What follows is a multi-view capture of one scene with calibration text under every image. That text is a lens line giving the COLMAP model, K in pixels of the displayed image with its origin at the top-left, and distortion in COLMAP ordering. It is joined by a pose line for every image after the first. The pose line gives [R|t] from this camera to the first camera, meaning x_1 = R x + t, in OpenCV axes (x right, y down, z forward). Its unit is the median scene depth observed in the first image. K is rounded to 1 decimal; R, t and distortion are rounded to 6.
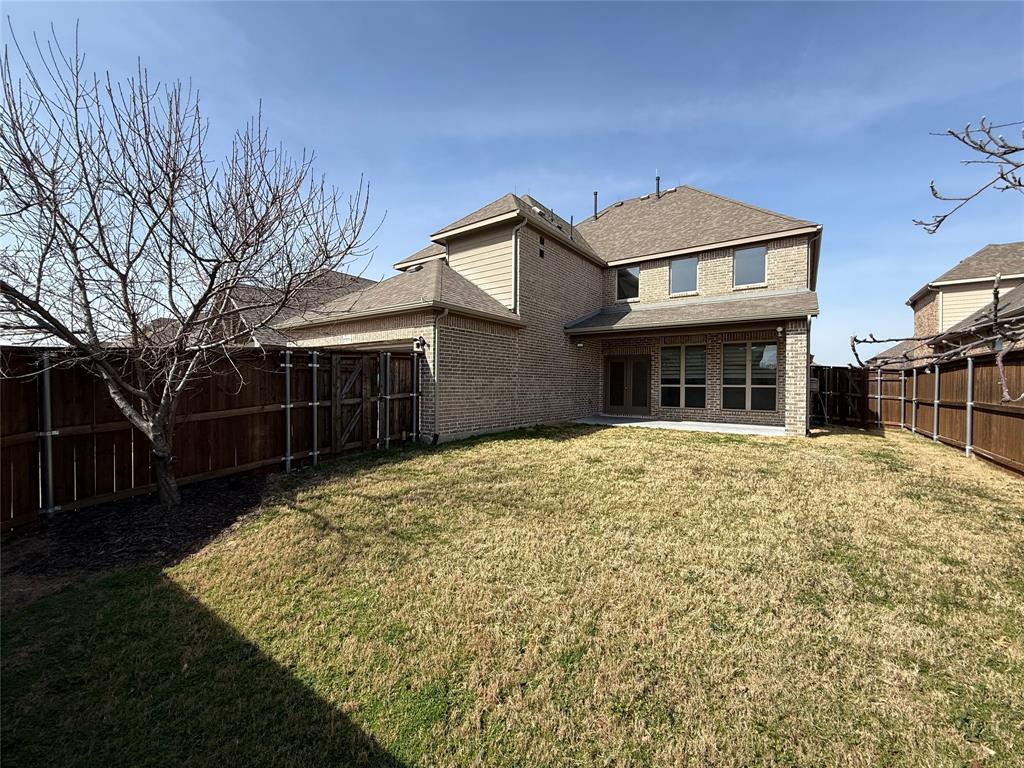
lens RADIAL K [[407.5, 0, 509.3], [0, 407.5, 385.7], [0, 0, 1]] dist [0.003203, 0.000055]
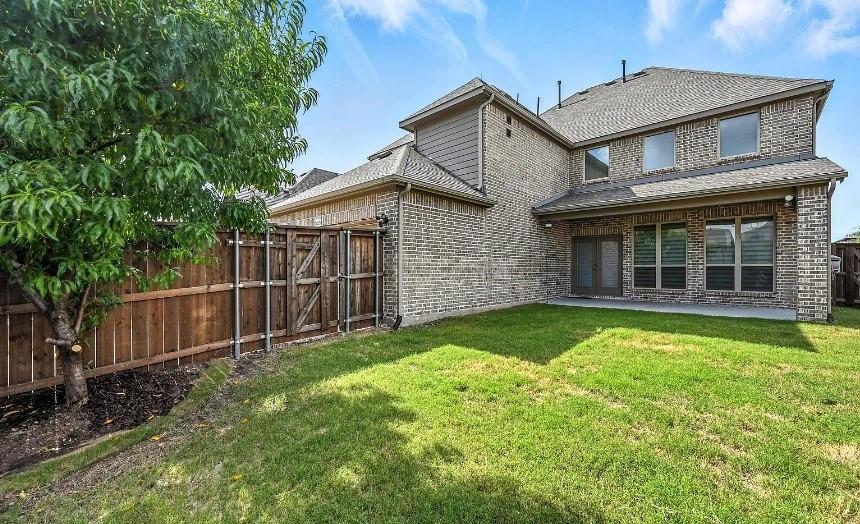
lens RADIAL K [[342.2, 0, 435.2], [0, 342.2, 266.9], [0, 0, 1]] dist [-0.000263, 0.000153]
pose [[0.992100, -0.008024, -0.125195, 0.005623], [0.006479, 0.999898, -0.012743, 0.015692], [0.125284, 0.011831, 0.992050, 0.220139]]
